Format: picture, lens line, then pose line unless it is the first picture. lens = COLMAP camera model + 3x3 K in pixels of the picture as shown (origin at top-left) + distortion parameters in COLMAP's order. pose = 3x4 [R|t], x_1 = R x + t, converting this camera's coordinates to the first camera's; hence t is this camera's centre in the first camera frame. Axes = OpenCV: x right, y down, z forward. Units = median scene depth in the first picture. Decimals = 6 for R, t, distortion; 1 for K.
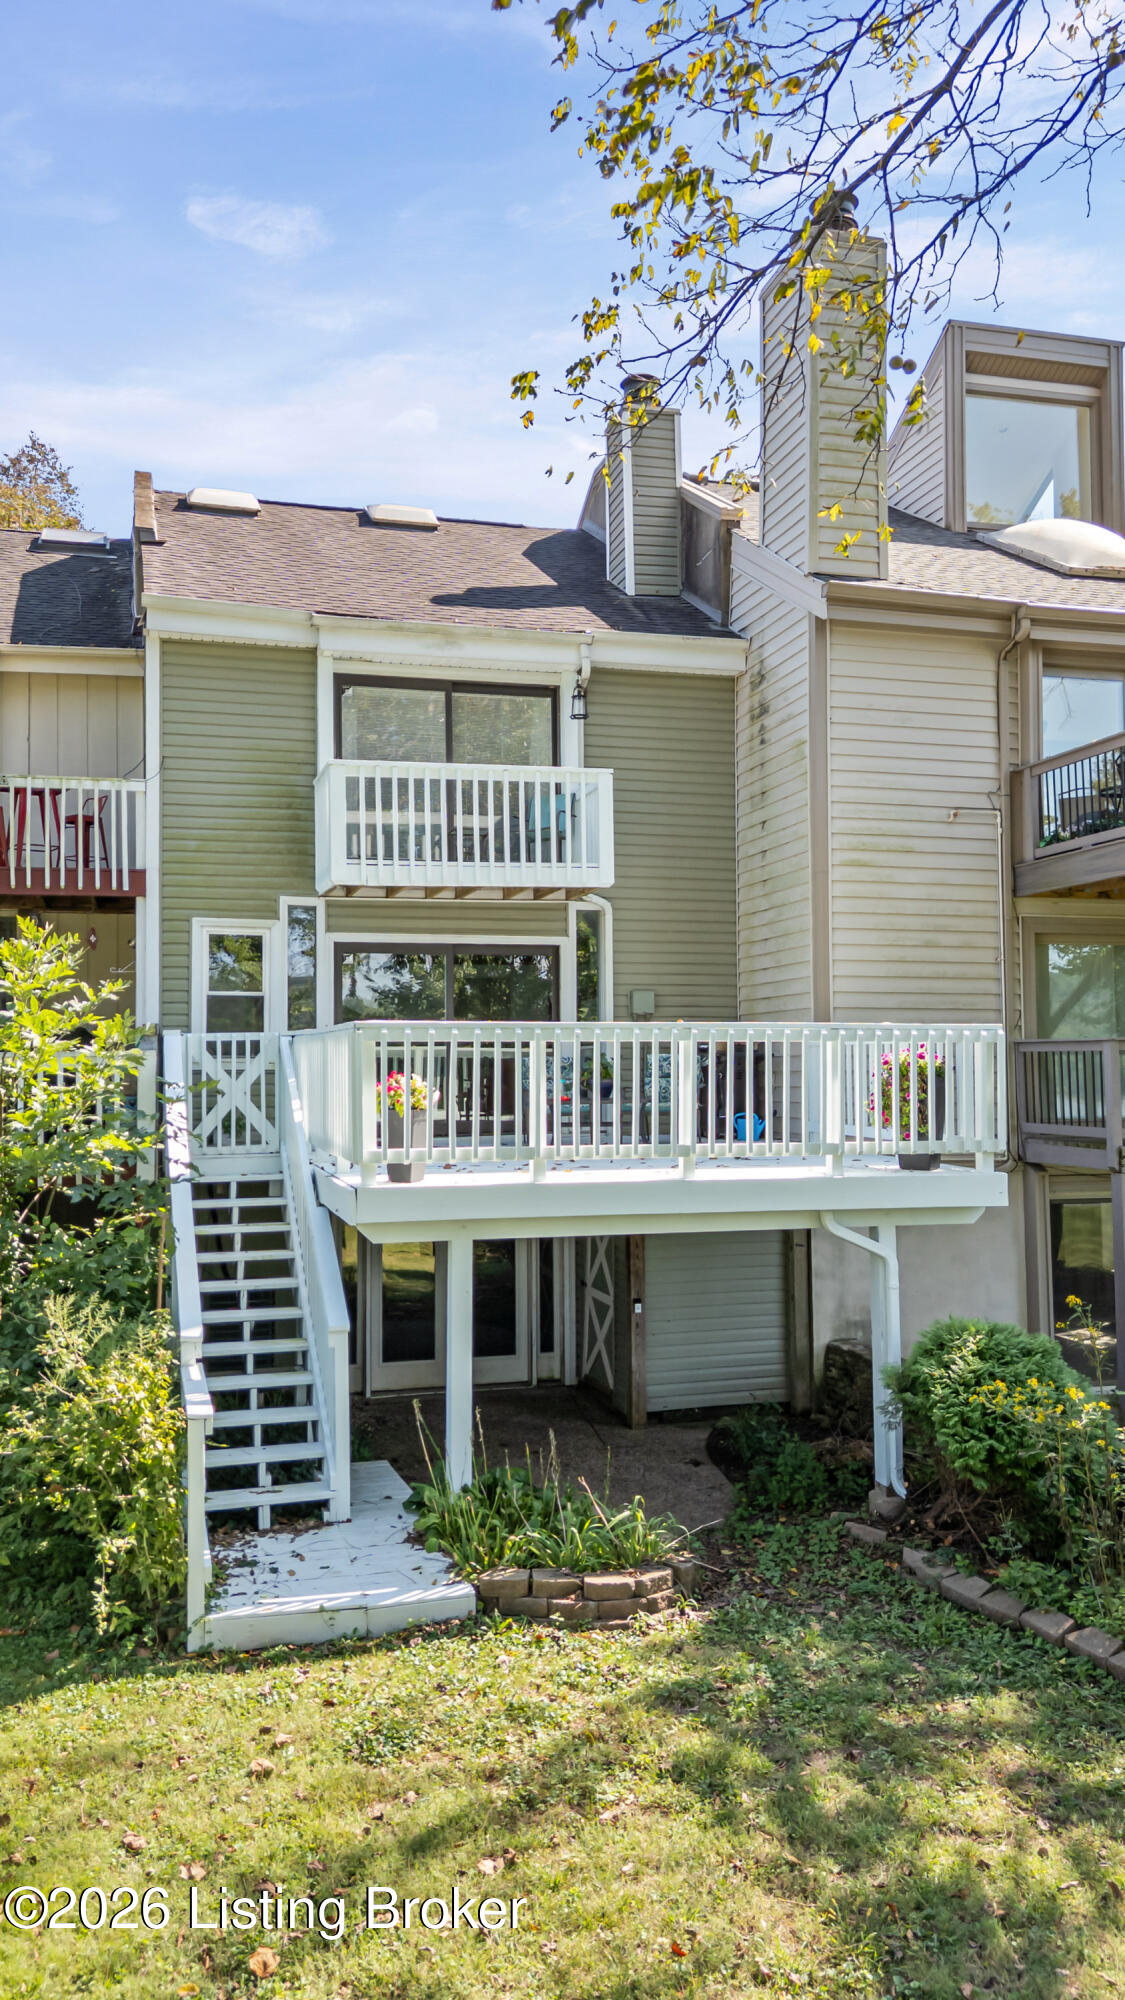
lens RADIAL K [[1369.0, 0, 553.0], [0, 1369.0, 866.7], [0, 0, 1]] dist [0.060503, -0.060004]
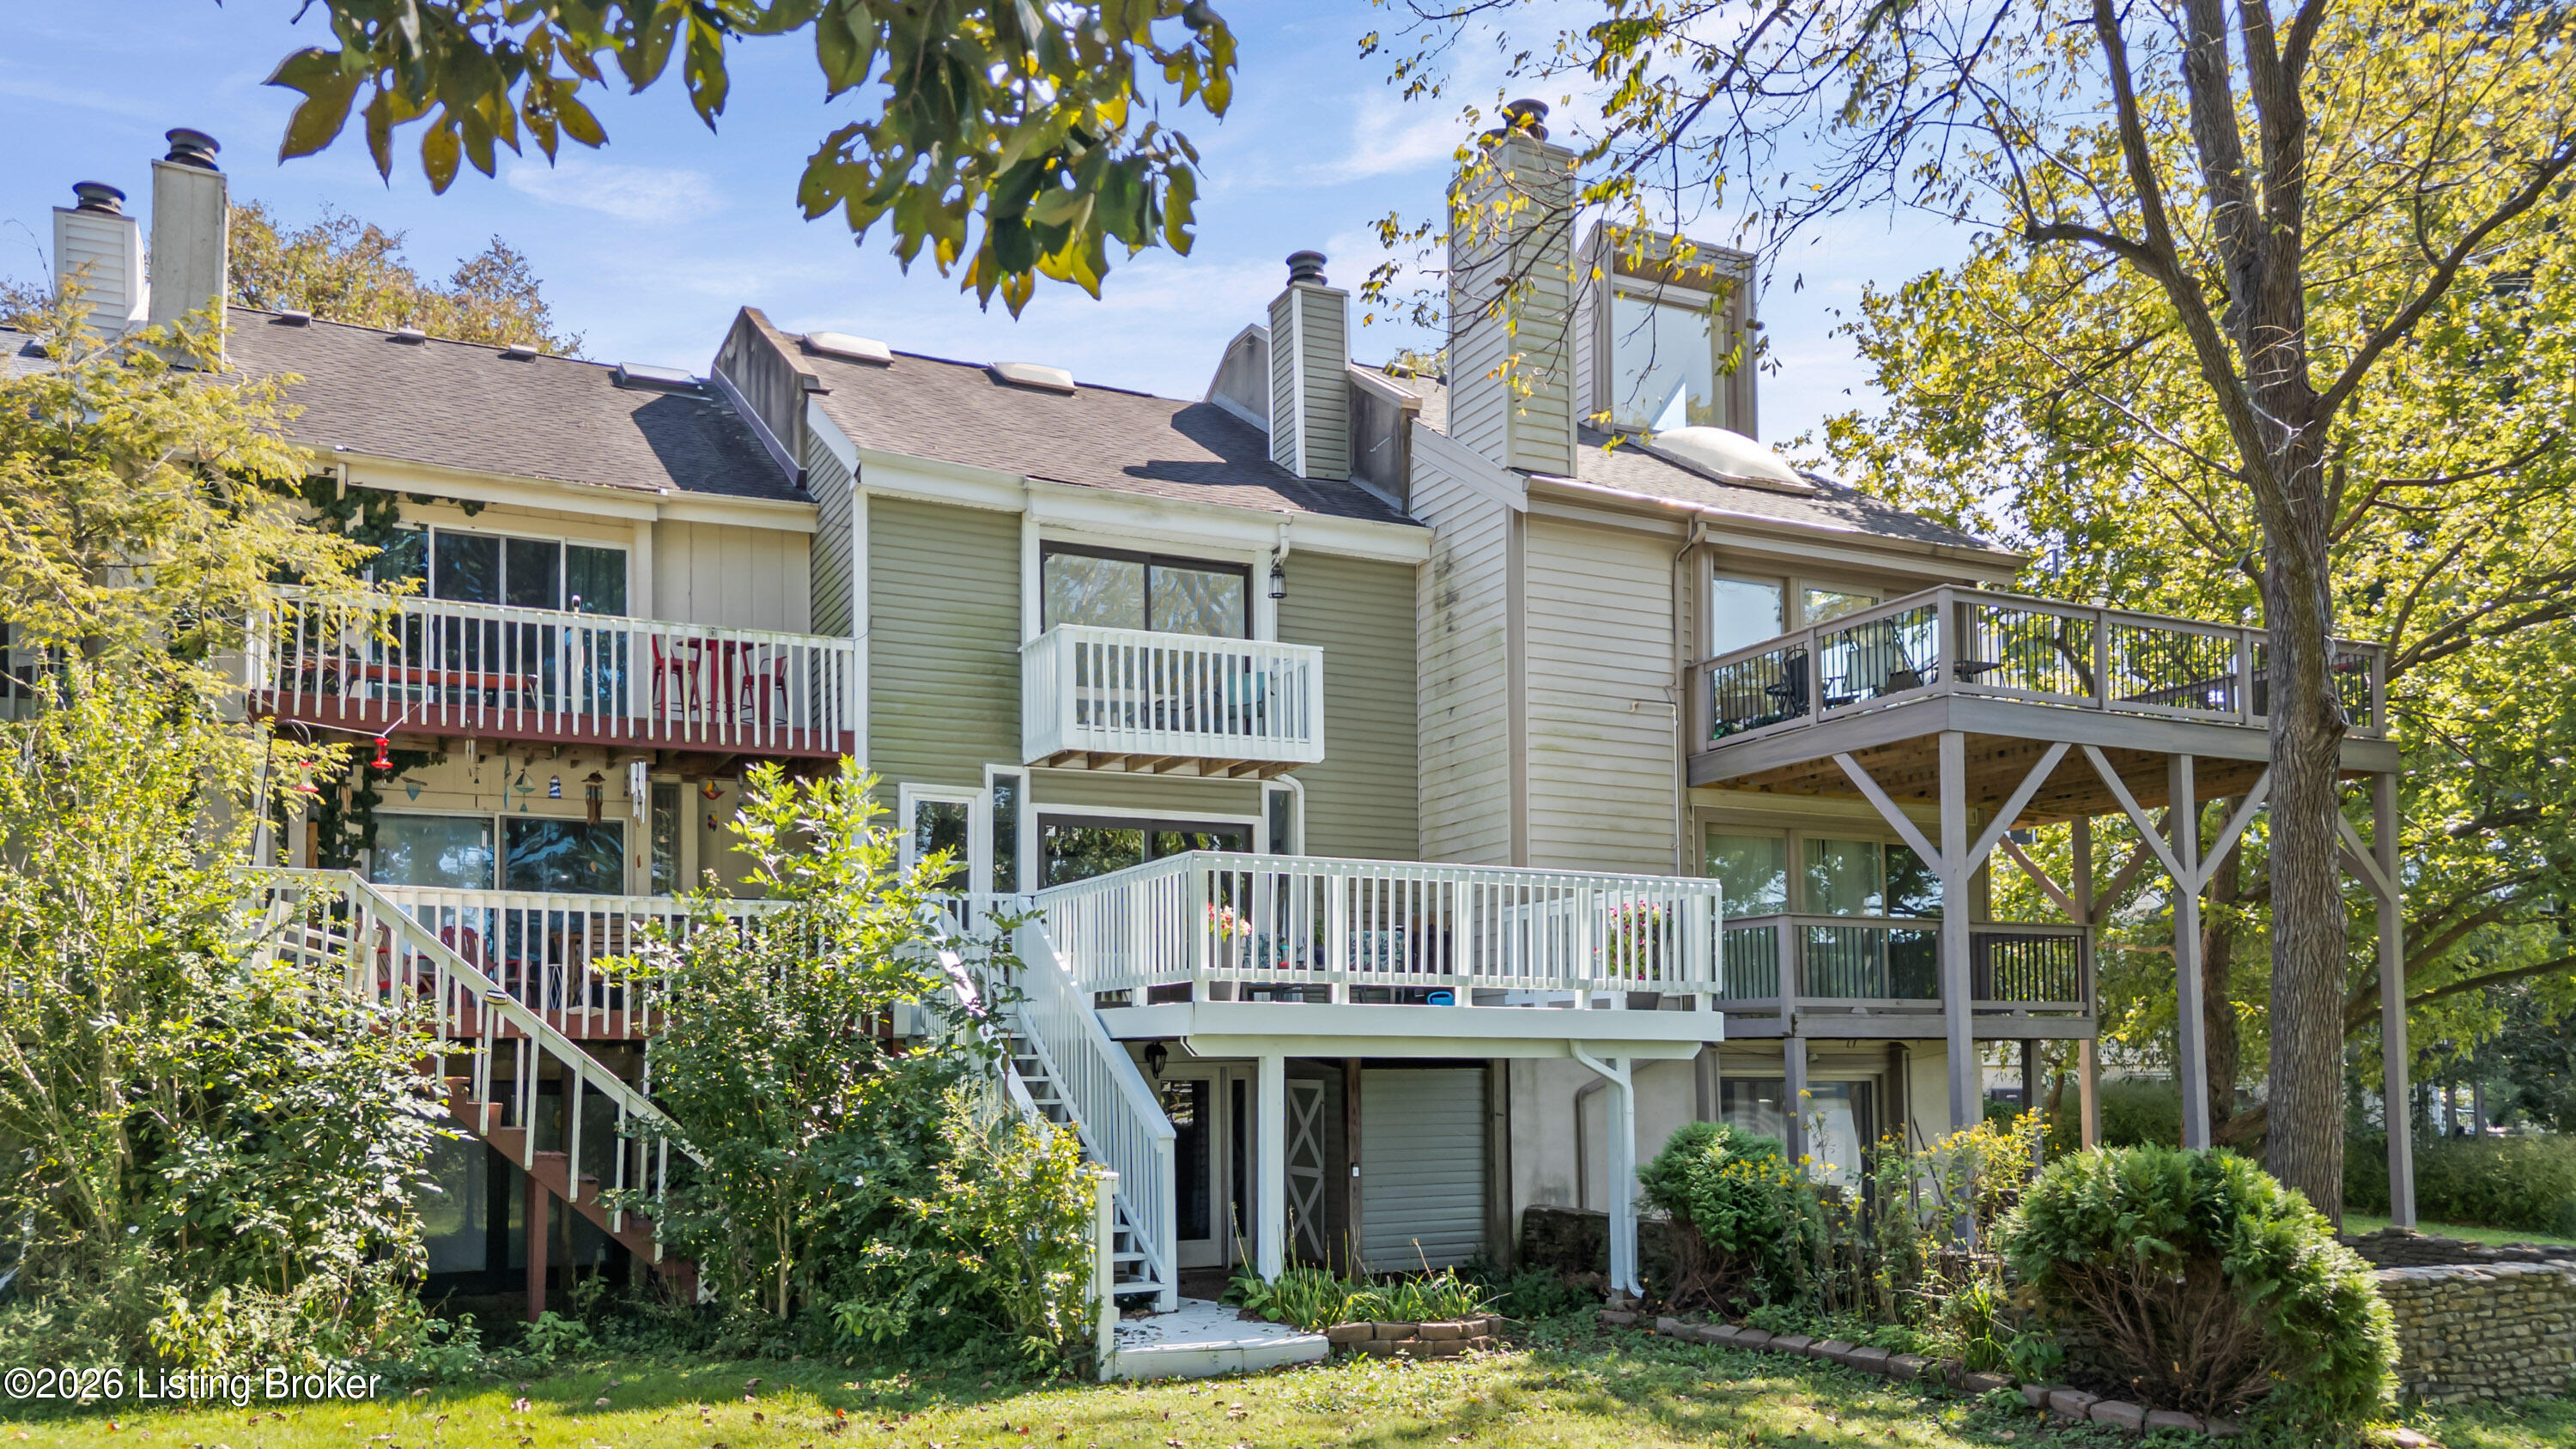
lens RADIAL K [[1763.0, 0, 1293.0], [0, 1763.0, 728.9], [0, 0, 1]] dist [0.060503, -0.060004]
pose [[0.981396, 0.032123, 0.189291, -0.216056], [-0.022534, 0.998362, -0.052592, 0.055990], [-0.190670, 0.047348, 0.980512, -0.261747]]
